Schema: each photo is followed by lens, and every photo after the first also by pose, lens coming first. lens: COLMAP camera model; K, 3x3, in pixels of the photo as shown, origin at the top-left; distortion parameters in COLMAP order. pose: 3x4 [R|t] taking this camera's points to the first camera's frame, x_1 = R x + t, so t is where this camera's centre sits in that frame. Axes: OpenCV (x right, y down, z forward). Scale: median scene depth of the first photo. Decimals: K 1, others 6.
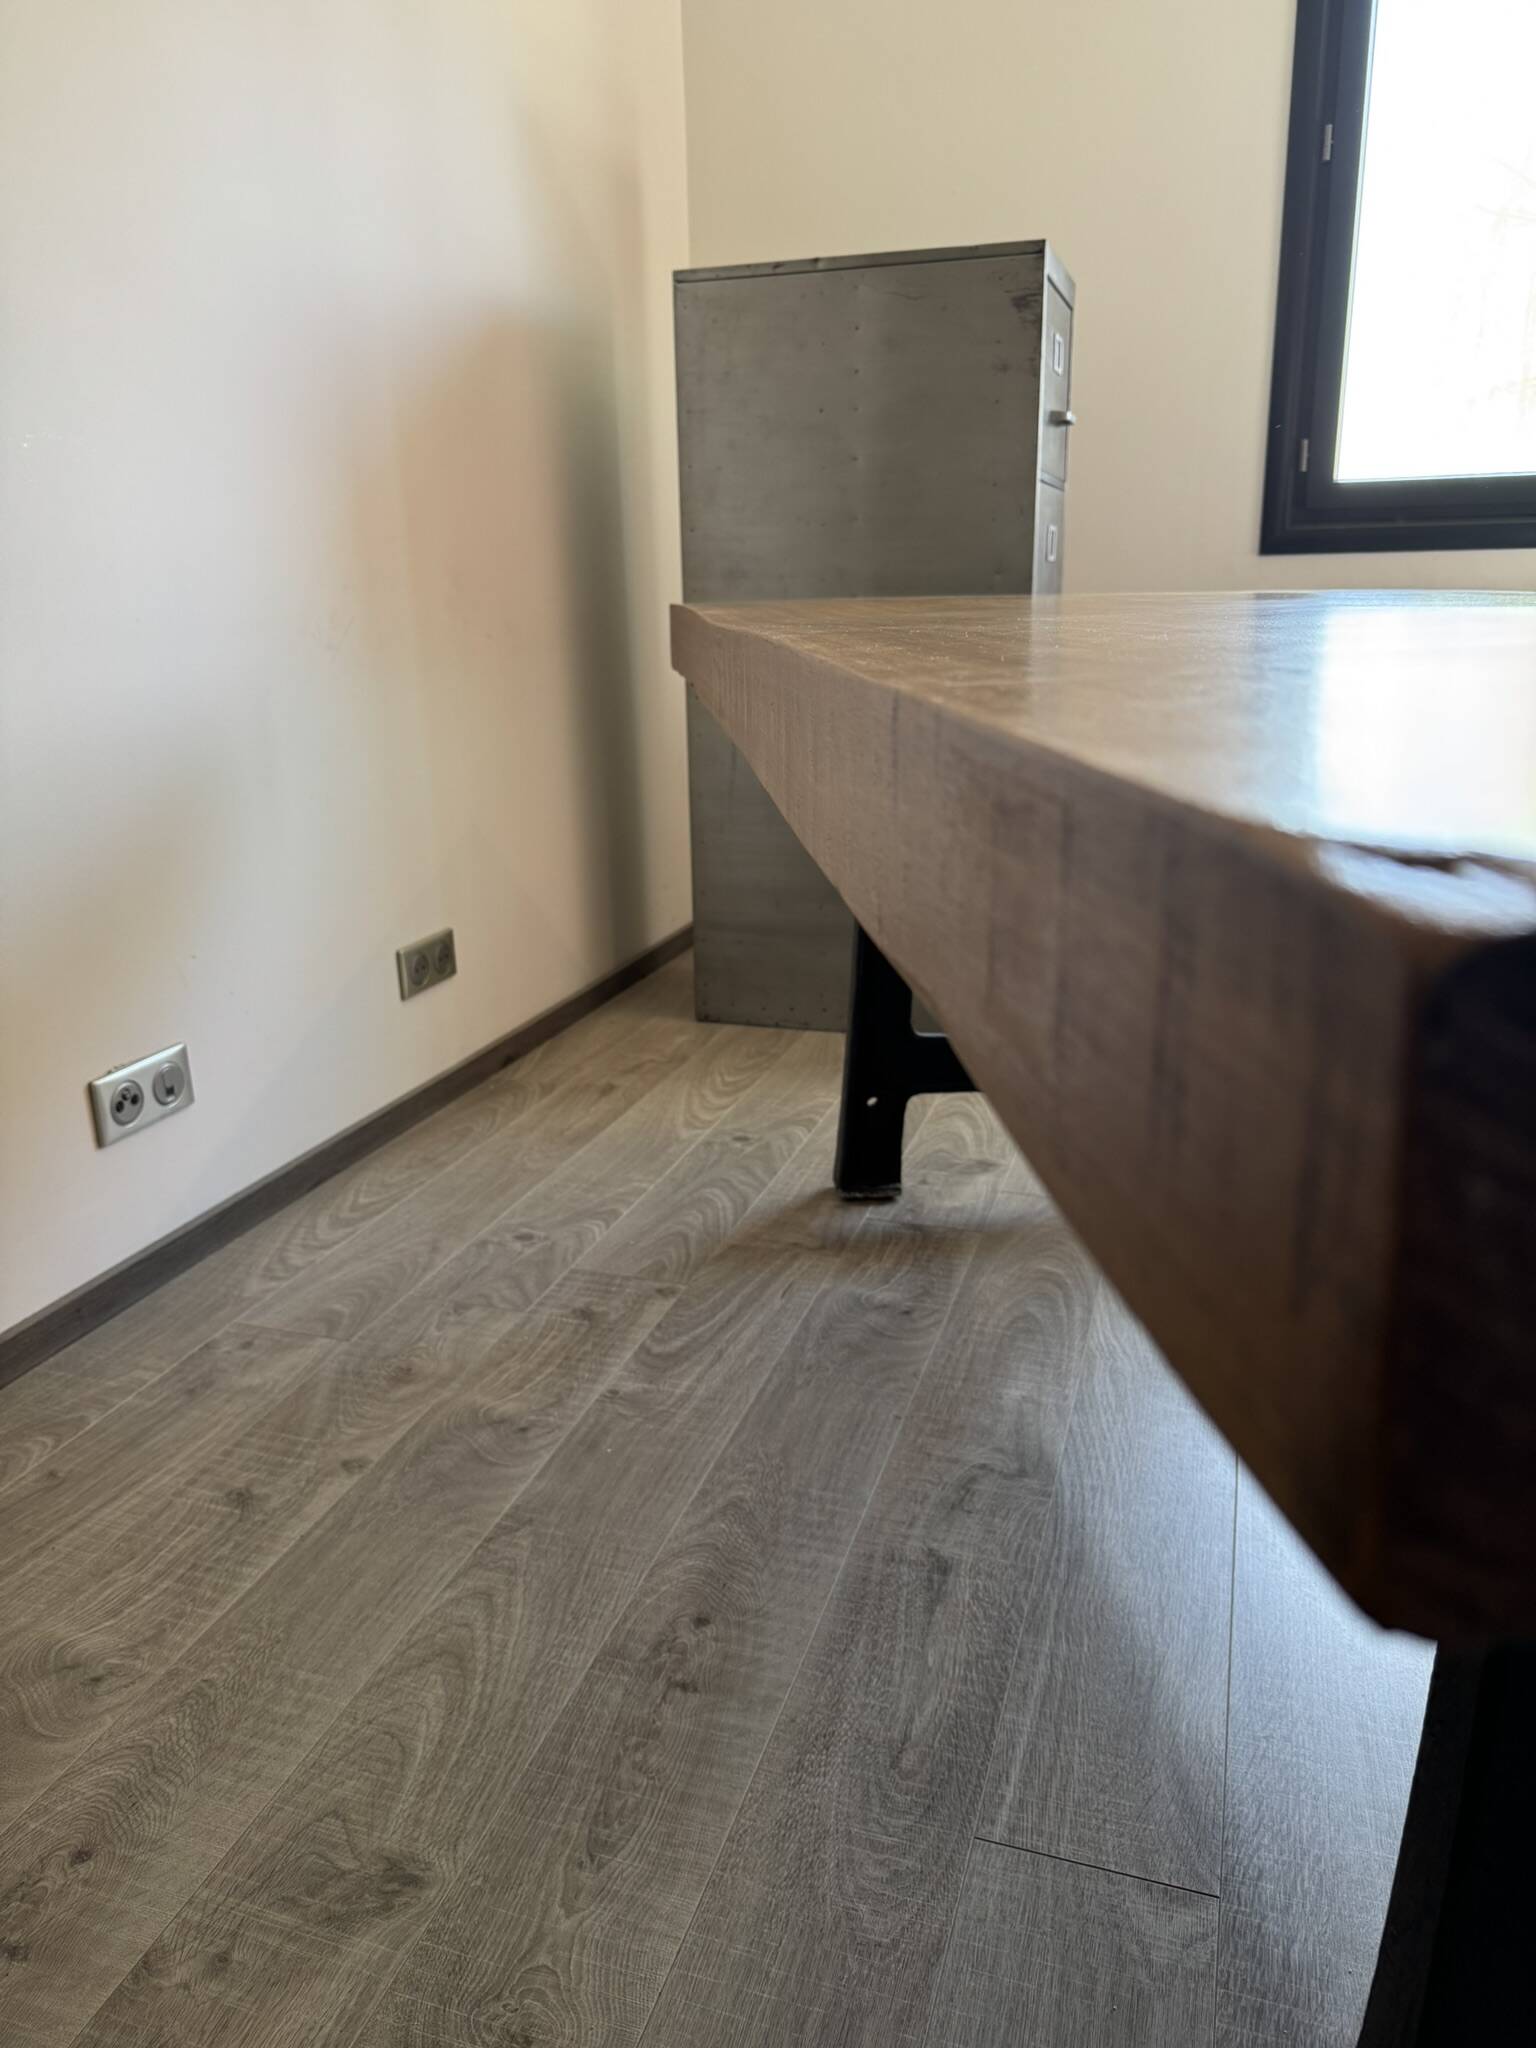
lens RADIAL K [[1436.5, 0, 763.4], [0, 1436.5, 1014.0], [0, 0, 1]] dist [-0.009399, -0.026280]
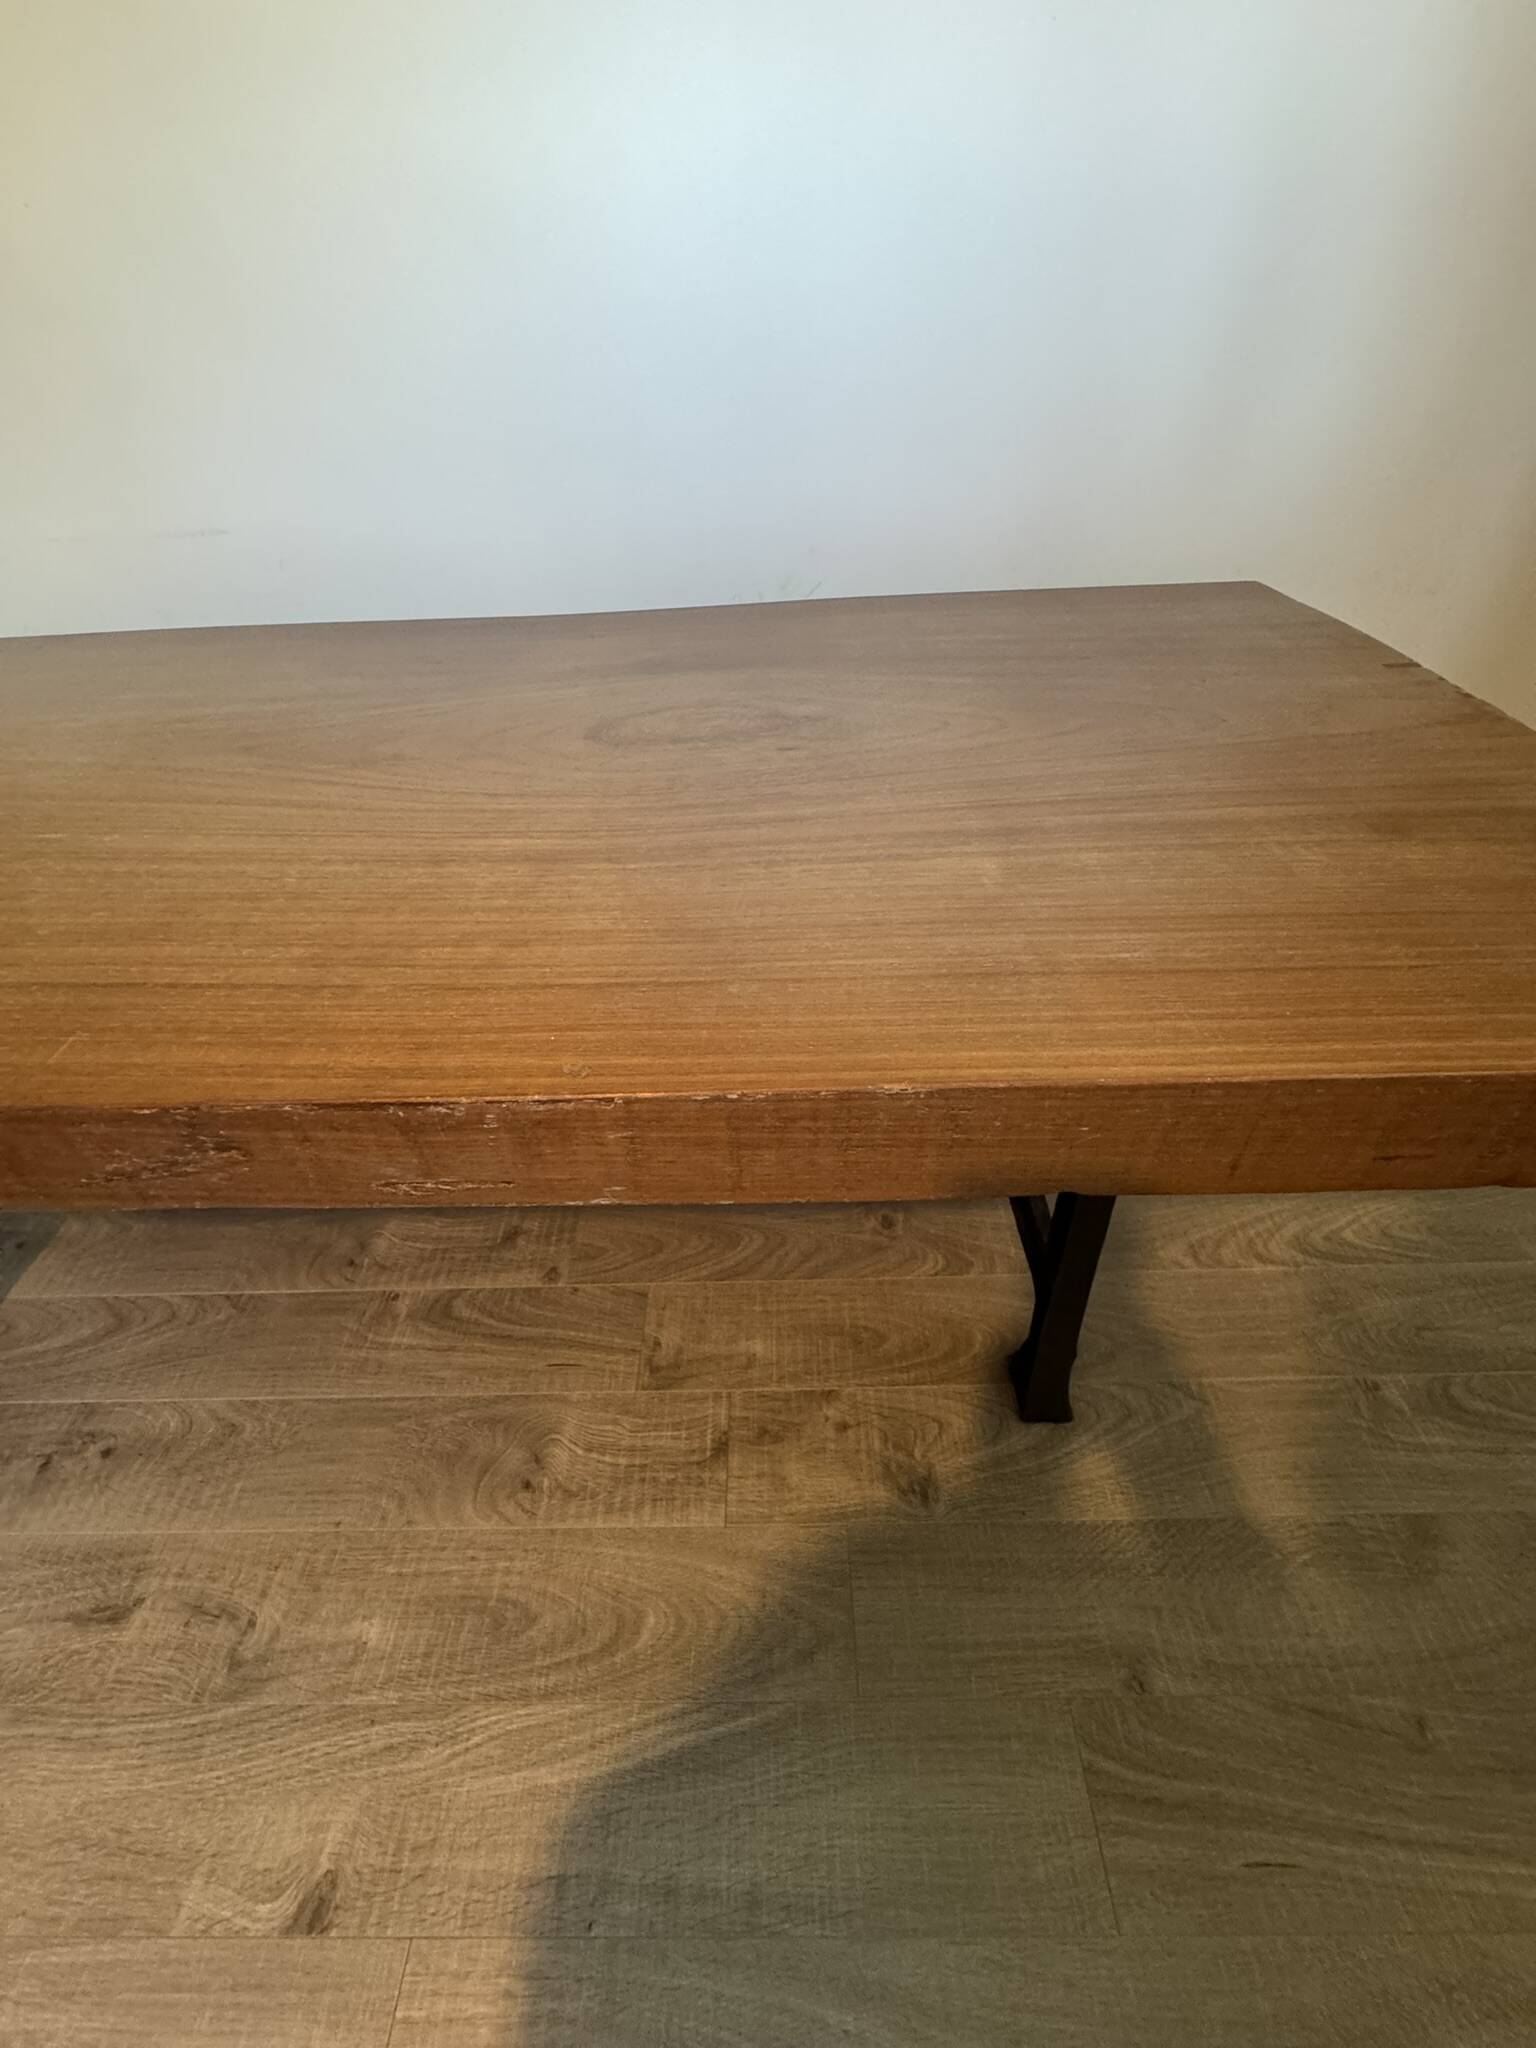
lens RADIAL K [[823.2, 0, 765.8], [0, 823.2, 1019.0], [0, 0, 1]] dist [-0.005912, 0.000553]
pose [[0.316557, 0.616157, -0.721209, 0.533476], [-0.239156, 0.787590, 0.567897, -0.620736], [0.917930, -0.007290, 0.396675, 1.309915]]
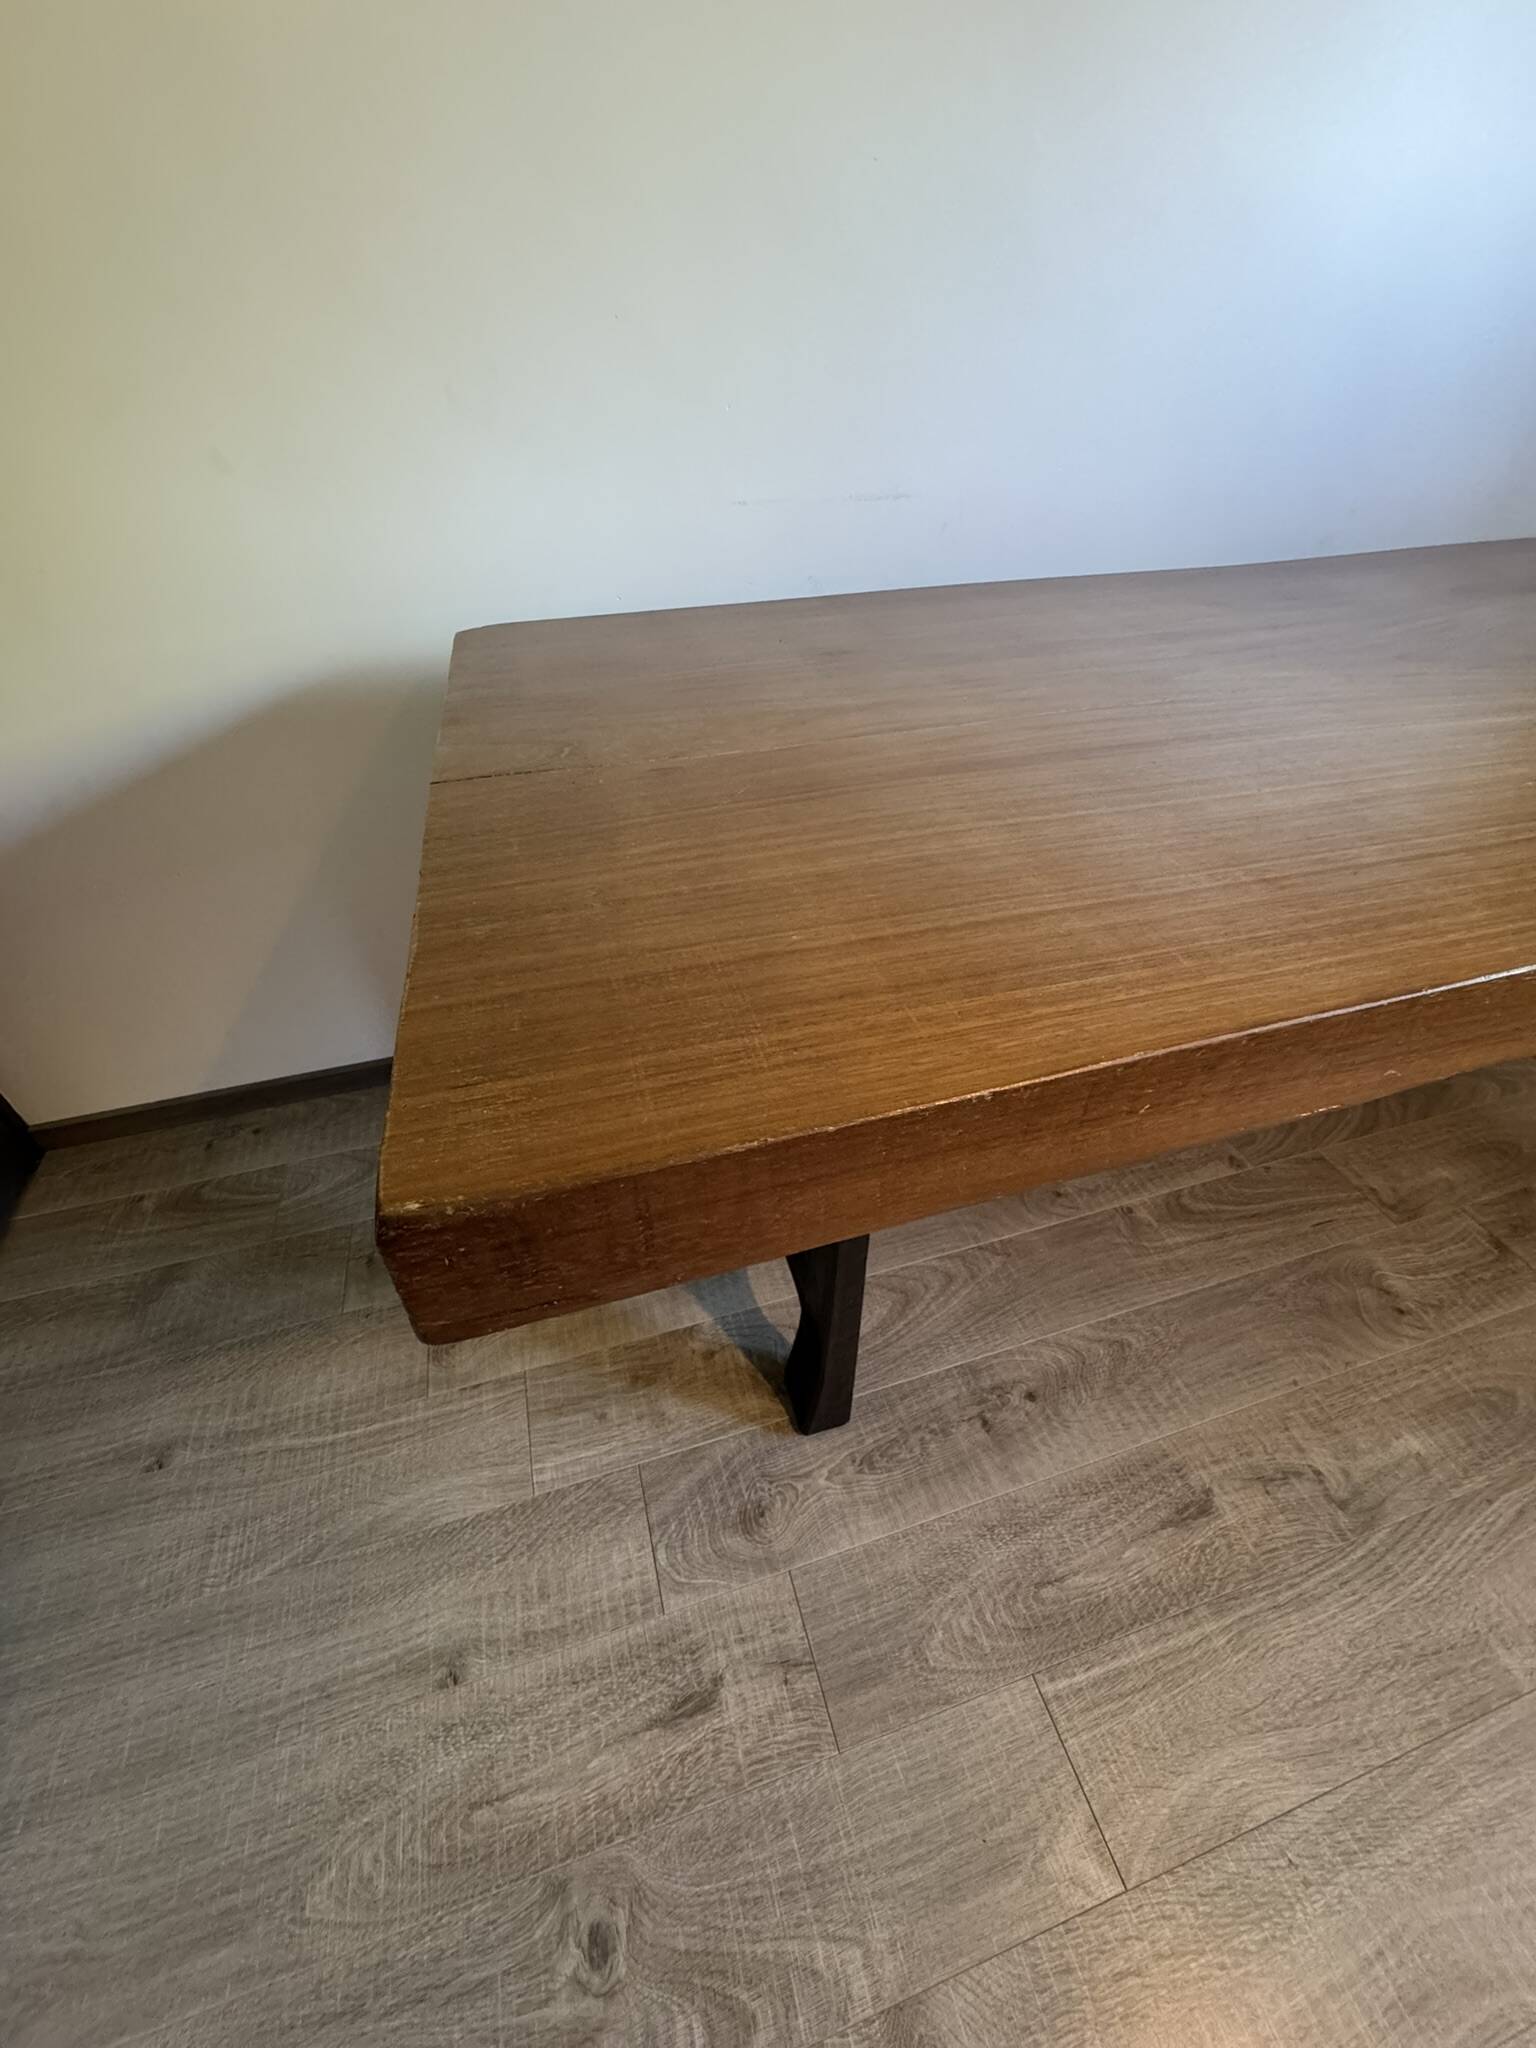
lens RADIAL K [[823.2, 0, 766.0], [0, 823.2, 1020.1], [0, 0, 1]] dist [-0.005912, 0.000553]
pose [[0.576863, 0.535405, -0.616904, 0.123312], [-0.236617, 0.832380, 0.501155, -0.299427], [0.781819, -0.143127, 0.606855, 0.290567]]
